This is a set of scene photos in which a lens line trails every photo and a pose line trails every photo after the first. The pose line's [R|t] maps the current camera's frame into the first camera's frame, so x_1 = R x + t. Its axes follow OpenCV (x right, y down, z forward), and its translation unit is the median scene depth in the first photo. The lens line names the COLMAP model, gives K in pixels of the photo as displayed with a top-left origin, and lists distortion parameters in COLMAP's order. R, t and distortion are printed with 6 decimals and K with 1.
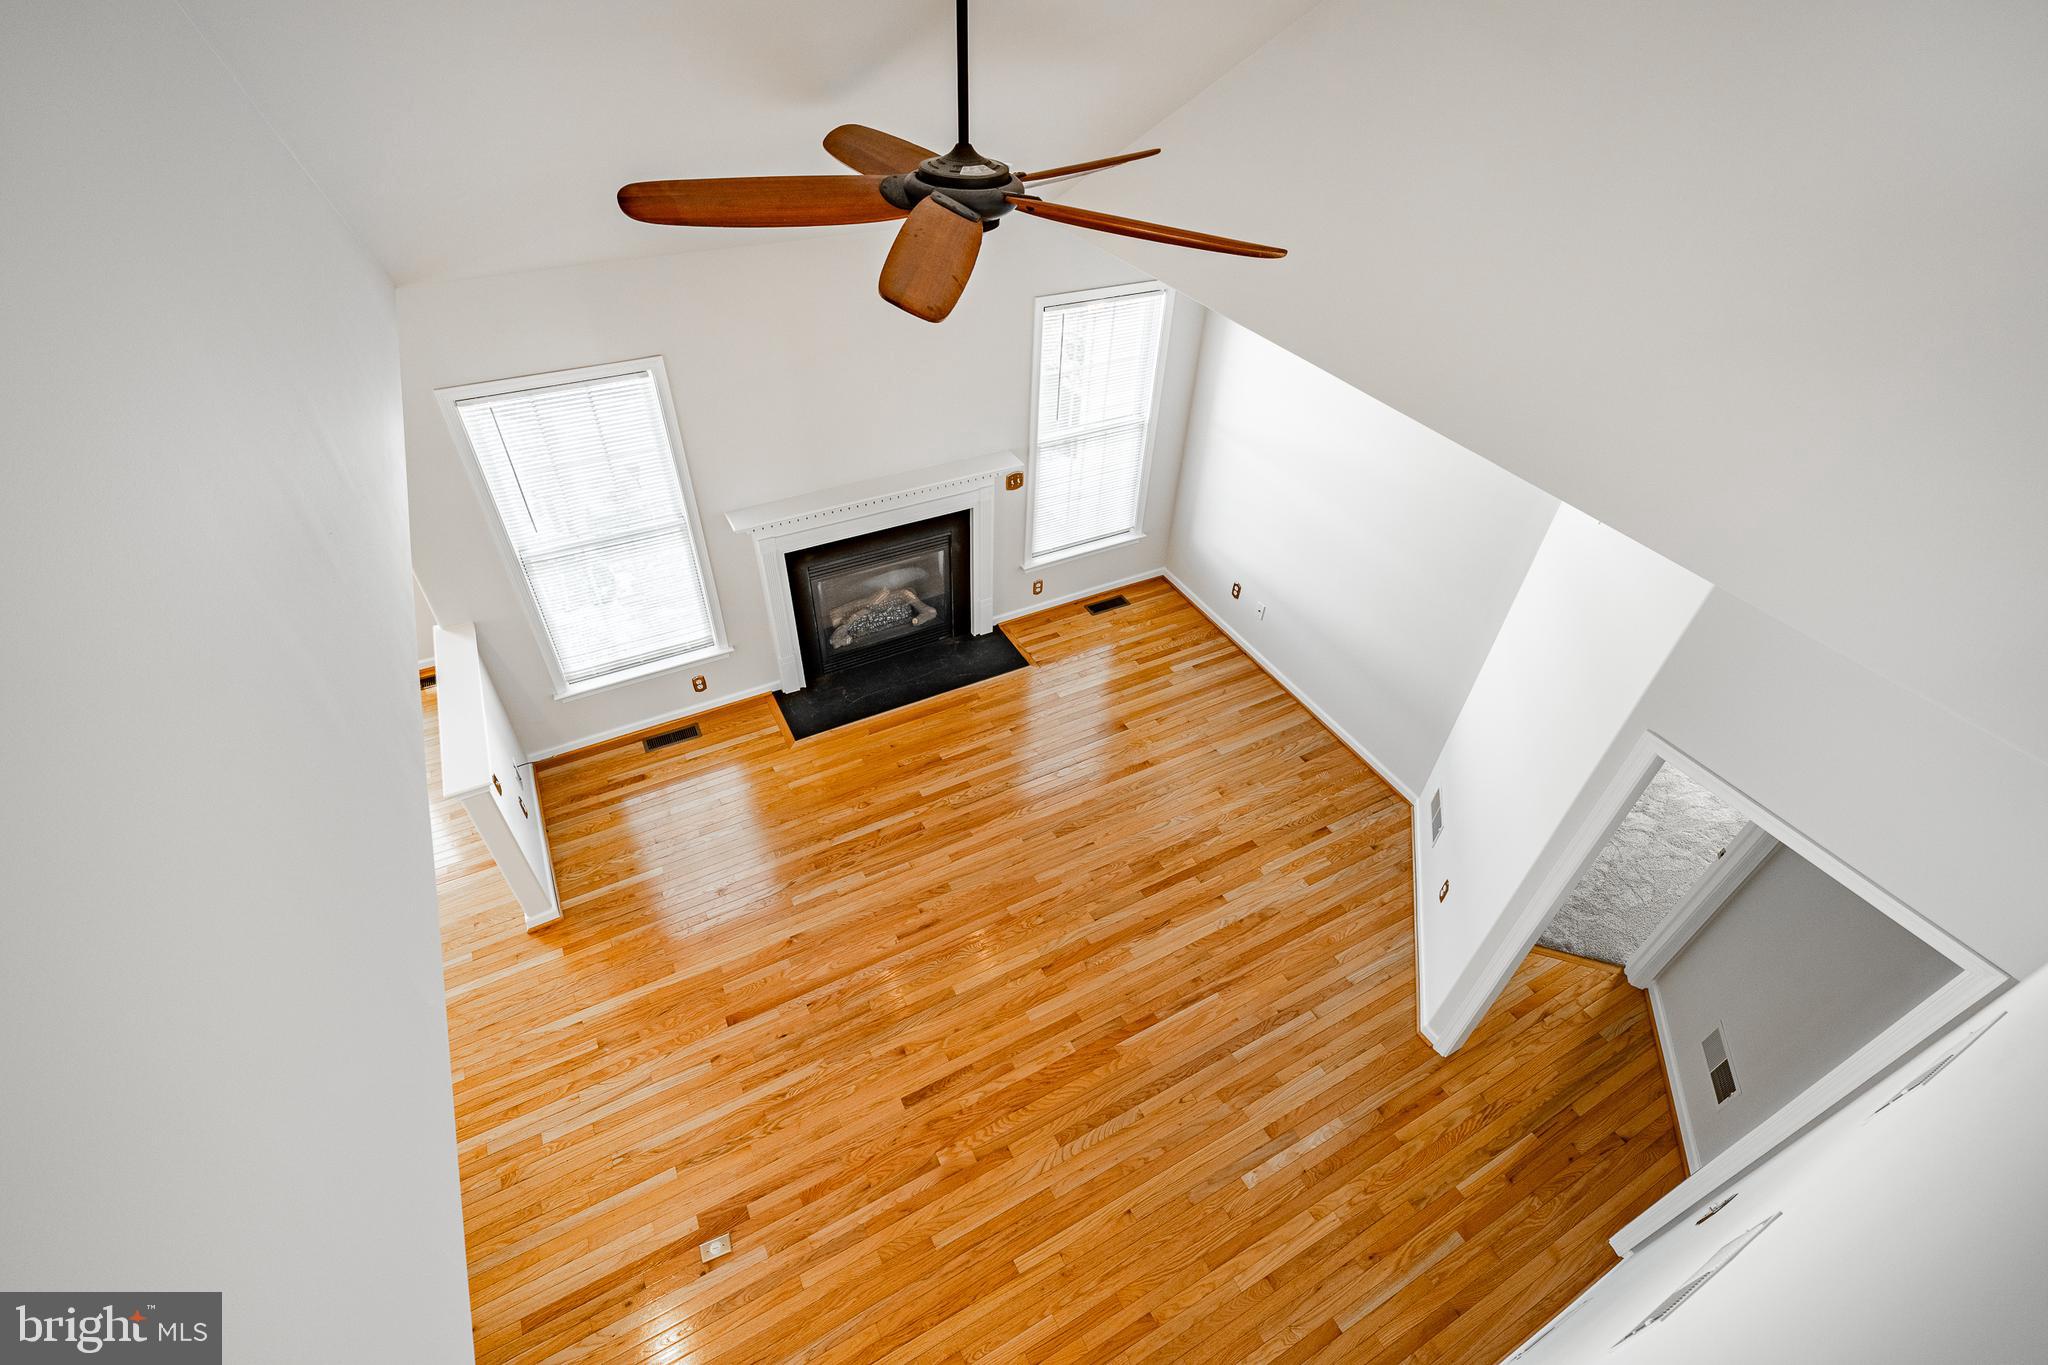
lens RADIAL K [[902.8, 0, 1006.9], [0, 902.8, 683.0], [0, 0, 1]] dist [-0.007517, 0.000171]
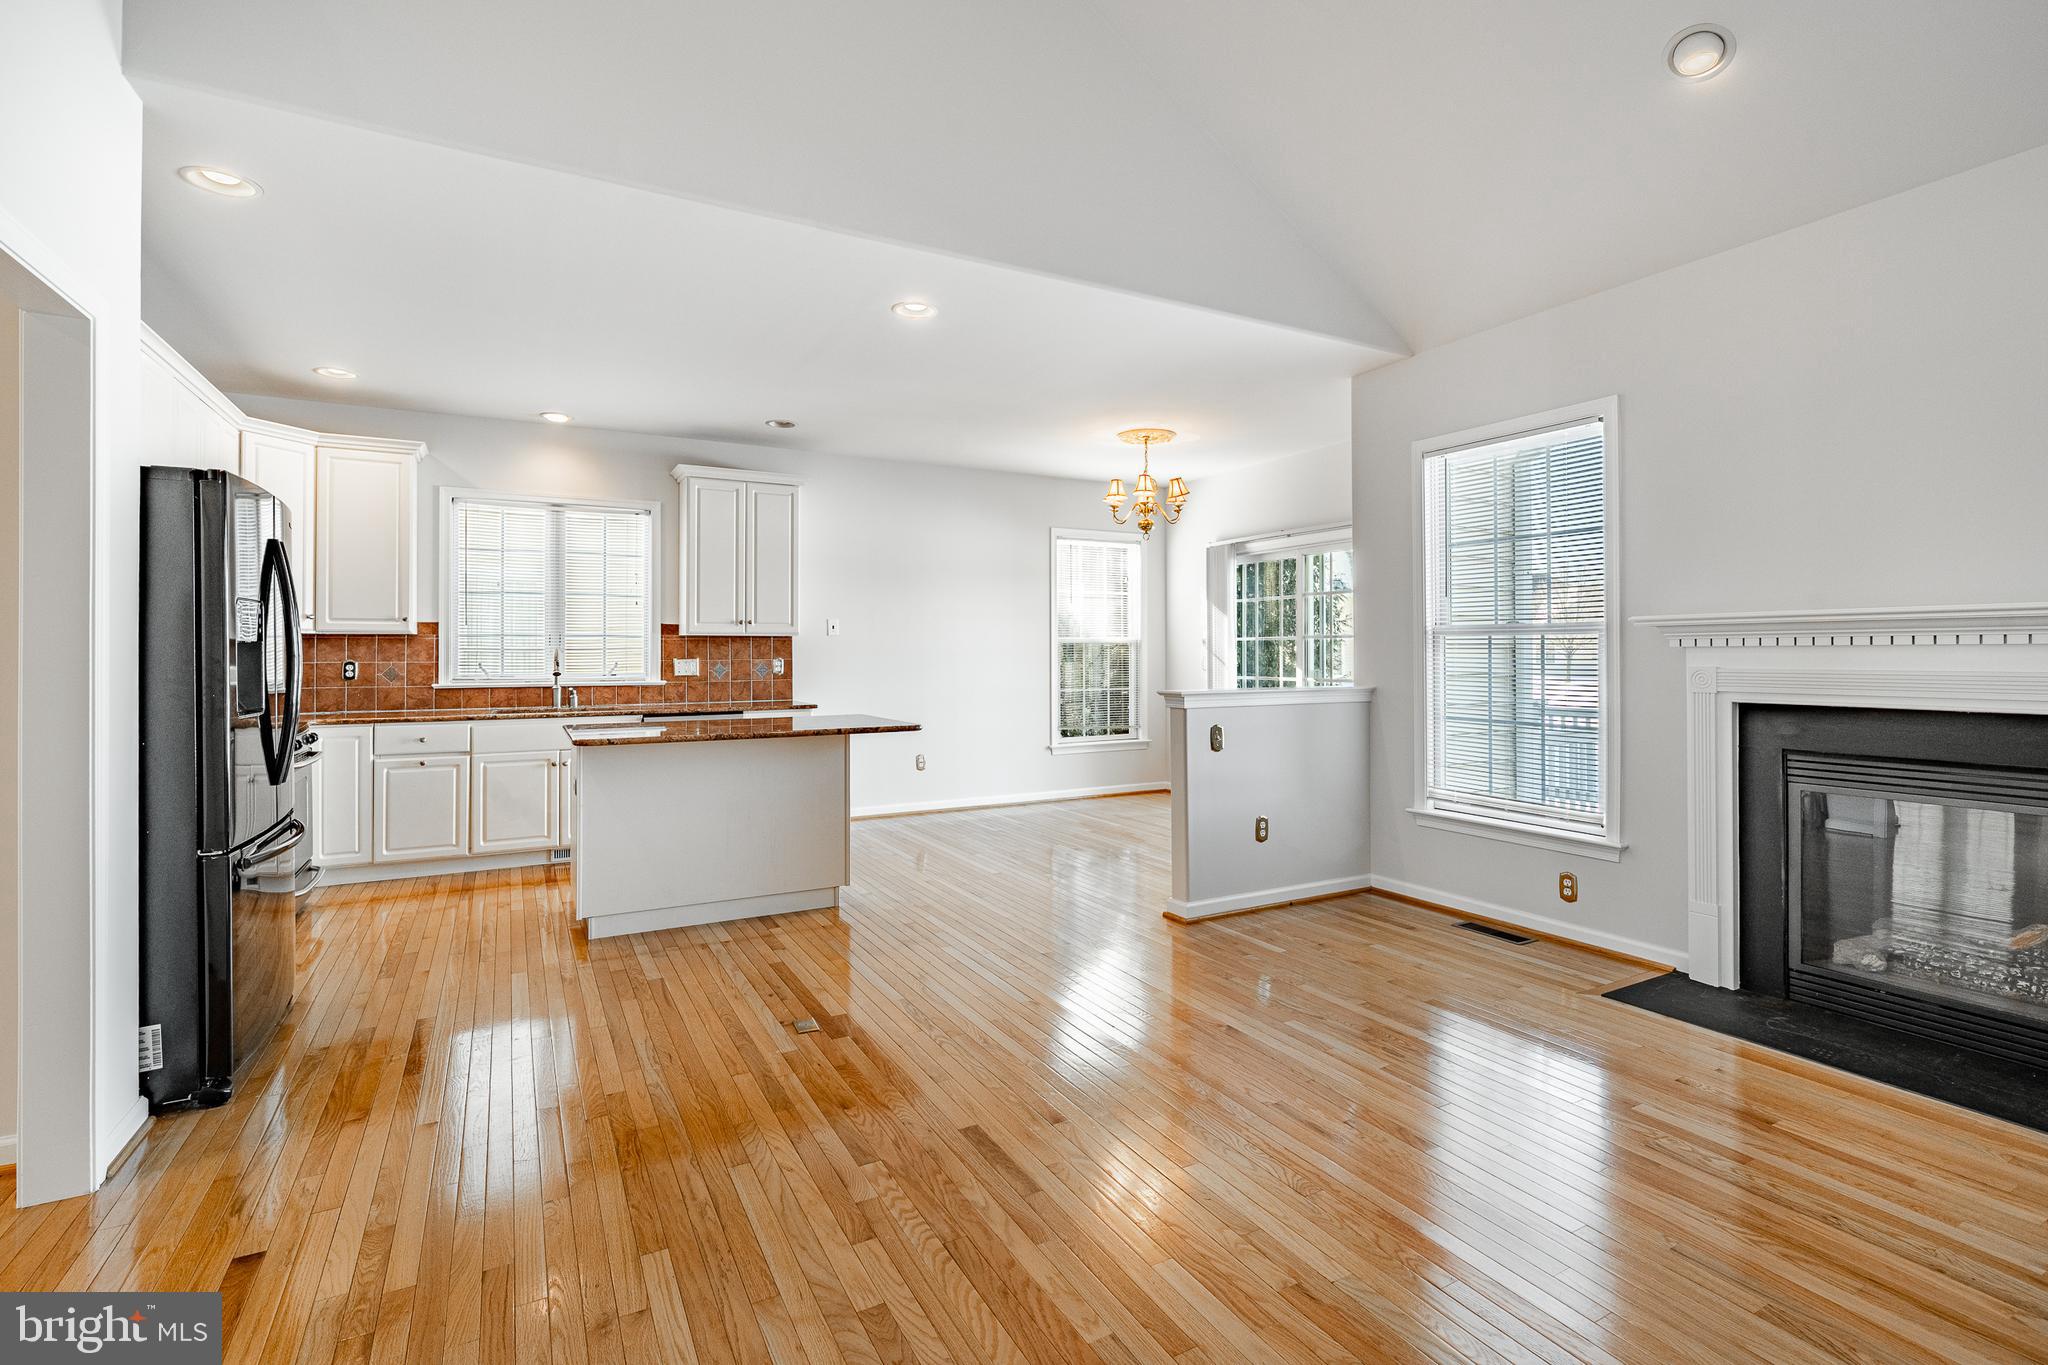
lens RADIAL K [[929.3, 0, 1029.3], [0, 929.3, 649.5], [0, 0, 1]] dist [-0.001333, 0.000944]
pose [[0.023728, -0.024051, -0.999429, 0.459835], [-0.654478, 0.755329, -0.033715, 0.201781], [0.755708, 0.654905, 0.002182, 0.745778]]
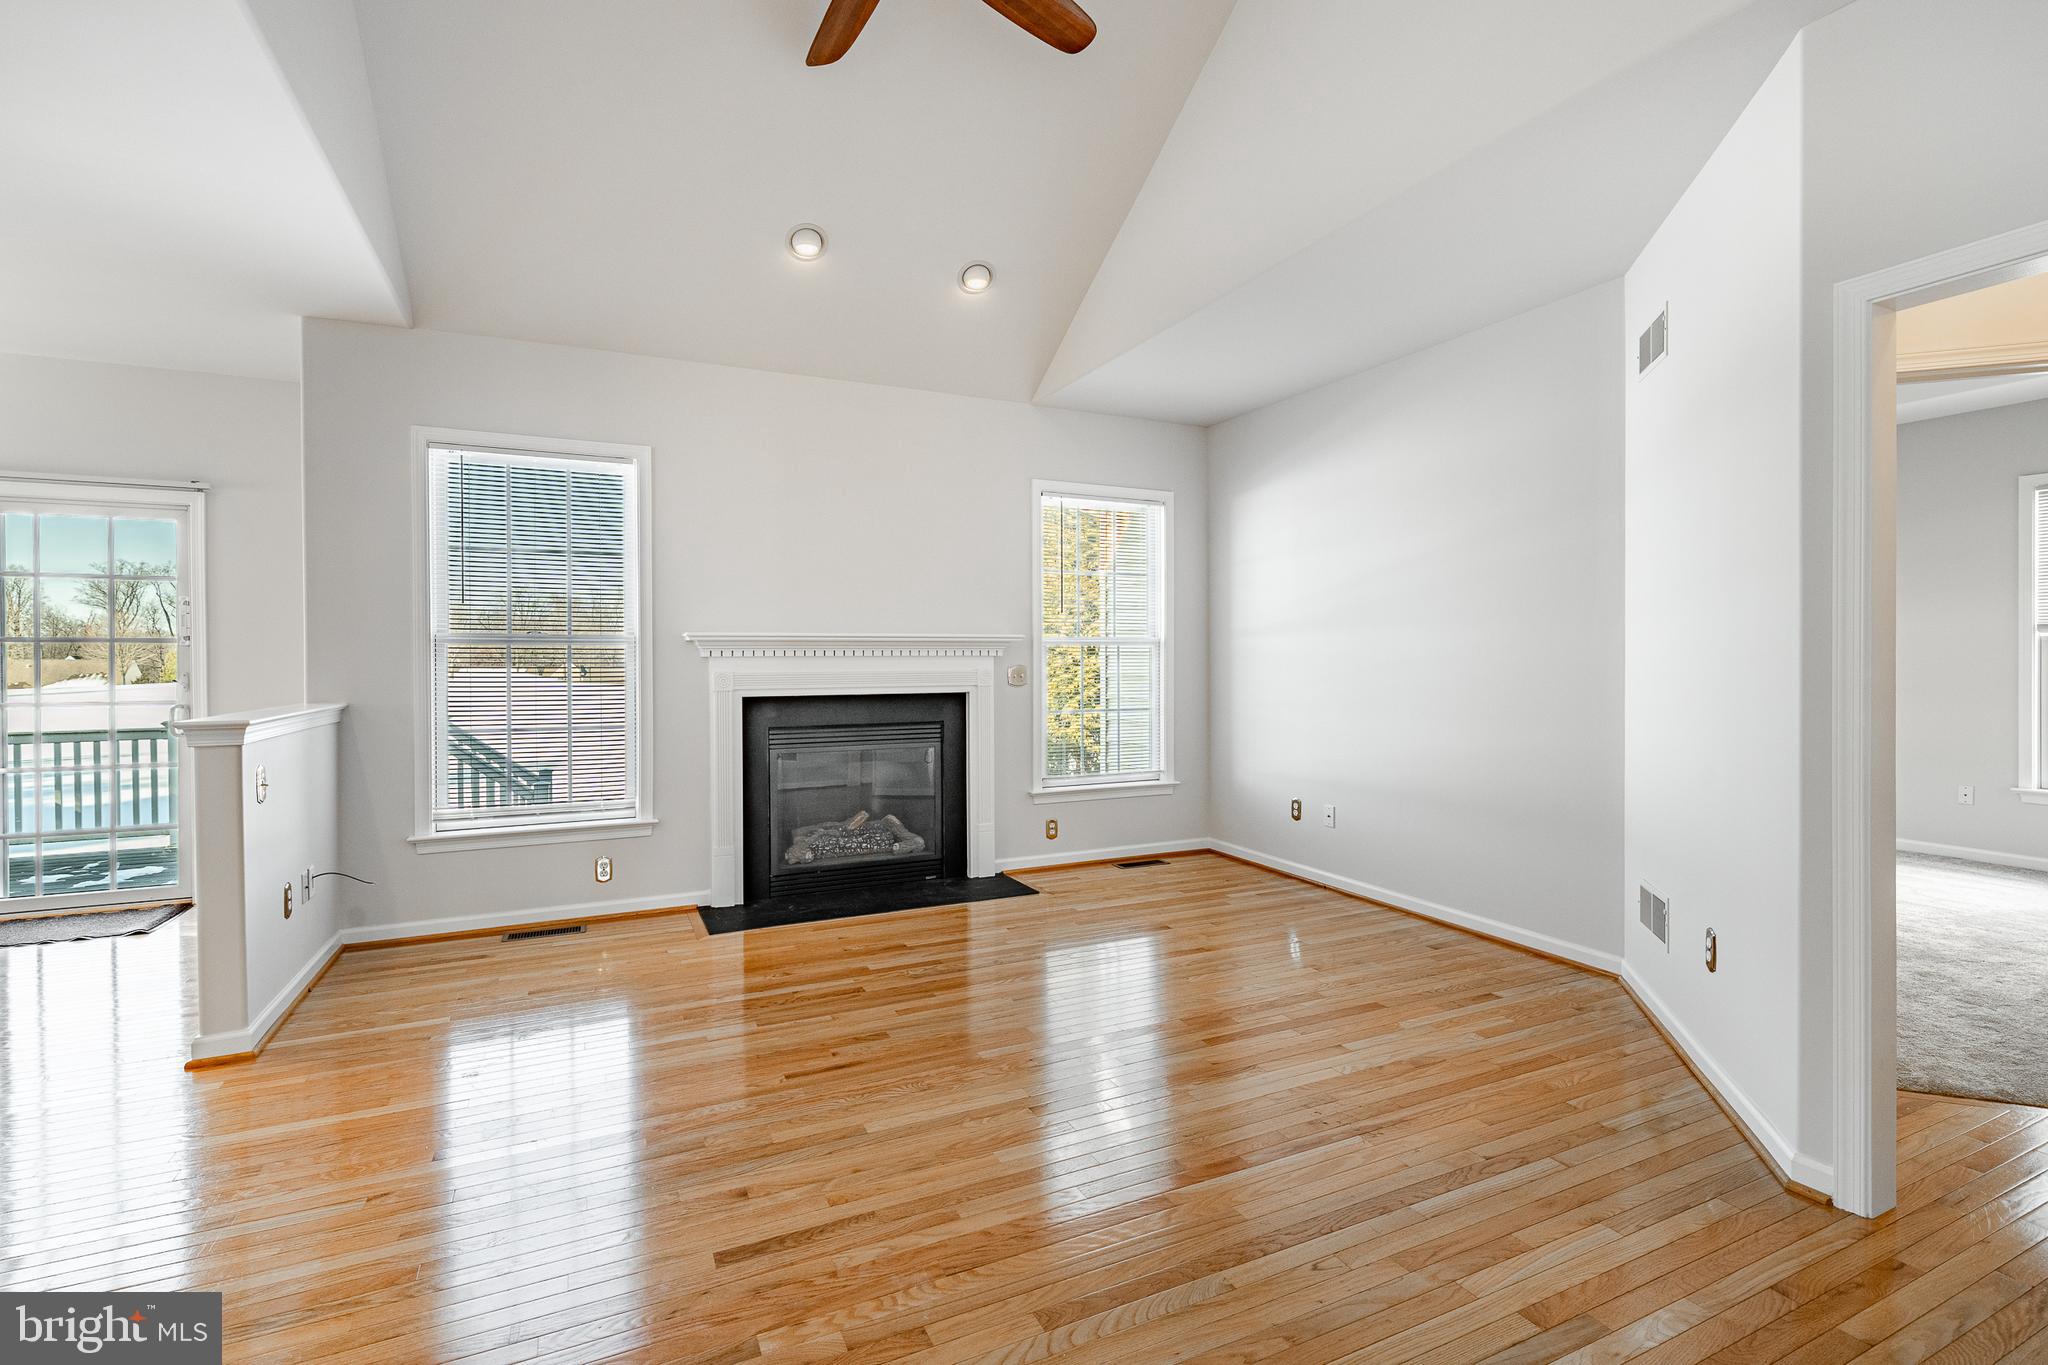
lens RADIAL K [[929.3, 0, 1013.0], [0, 929.3, 663.6], [0, 0, 1]] dist [-0.001333, 0.000944]
pose [[0.998602, -0.023070, -0.047567, 0.063431], [-0.013705, 0.756023, -0.654401, 0.495248], [0.051059, 0.654138, 0.754650, 0.398187]]
